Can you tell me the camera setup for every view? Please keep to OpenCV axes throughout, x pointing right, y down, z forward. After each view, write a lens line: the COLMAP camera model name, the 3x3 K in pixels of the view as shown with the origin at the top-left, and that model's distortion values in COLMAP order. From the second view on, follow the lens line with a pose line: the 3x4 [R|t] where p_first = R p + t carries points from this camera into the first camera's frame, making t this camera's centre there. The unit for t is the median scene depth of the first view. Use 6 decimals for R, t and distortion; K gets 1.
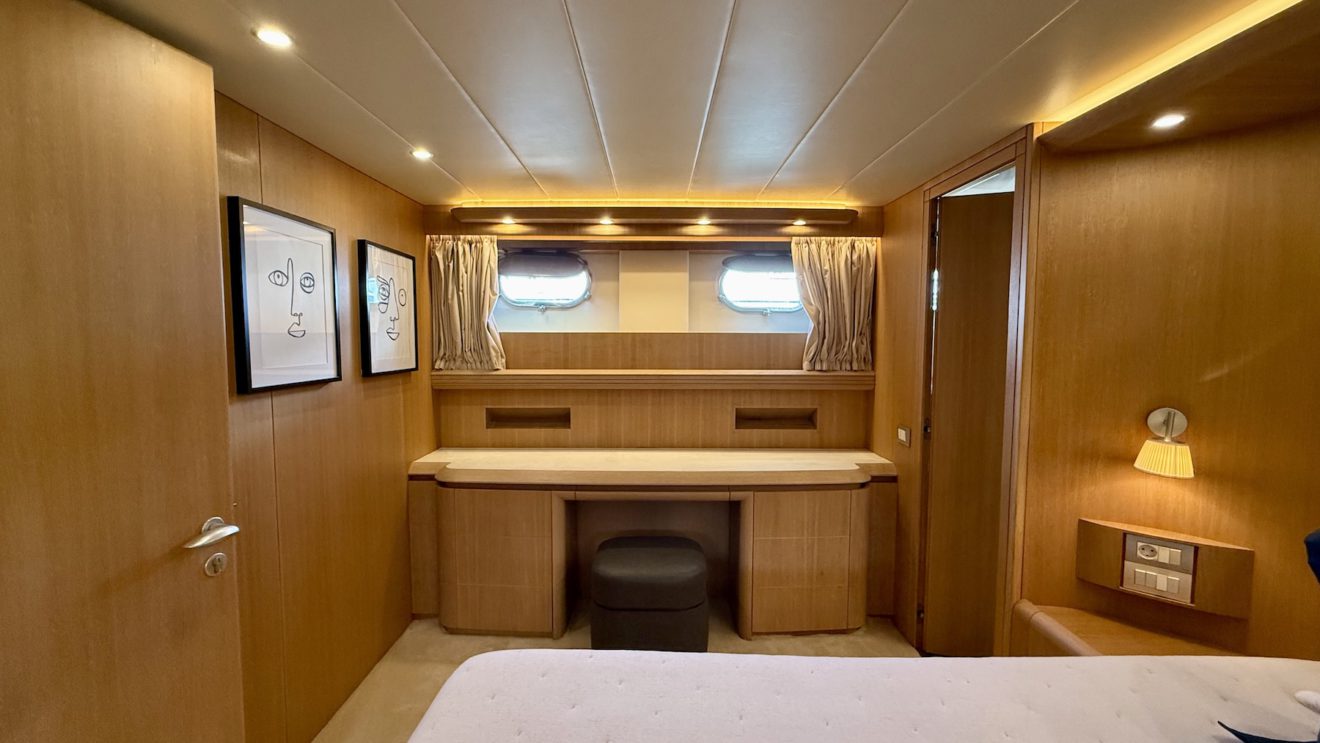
lens RADIAL K [[524.7, 0, 660.2], [0, 524.7, 367.3], [0, 0, 1]] dist [0.000185, -0.000343]
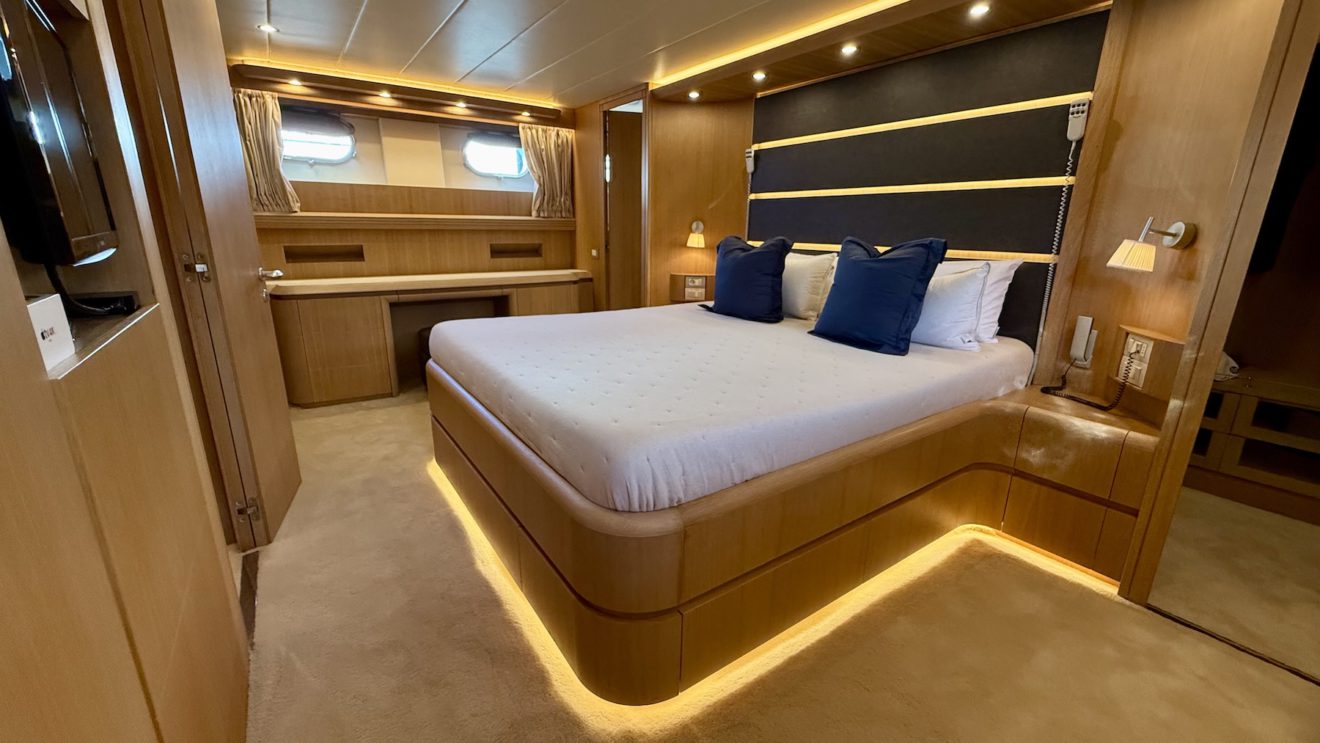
lens RADIAL K [[524.7, 0, 657.9], [0, 524.7, 369.7], [0, 0, 1]] dist [0.000185, -0.000343]
pose [[0.823097, -0.142827, 0.549647, -0.438874], [0.024658, 0.975933, 0.216673, 0.155022], [-0.567365, -0.164790, 0.806809, -0.687801]]
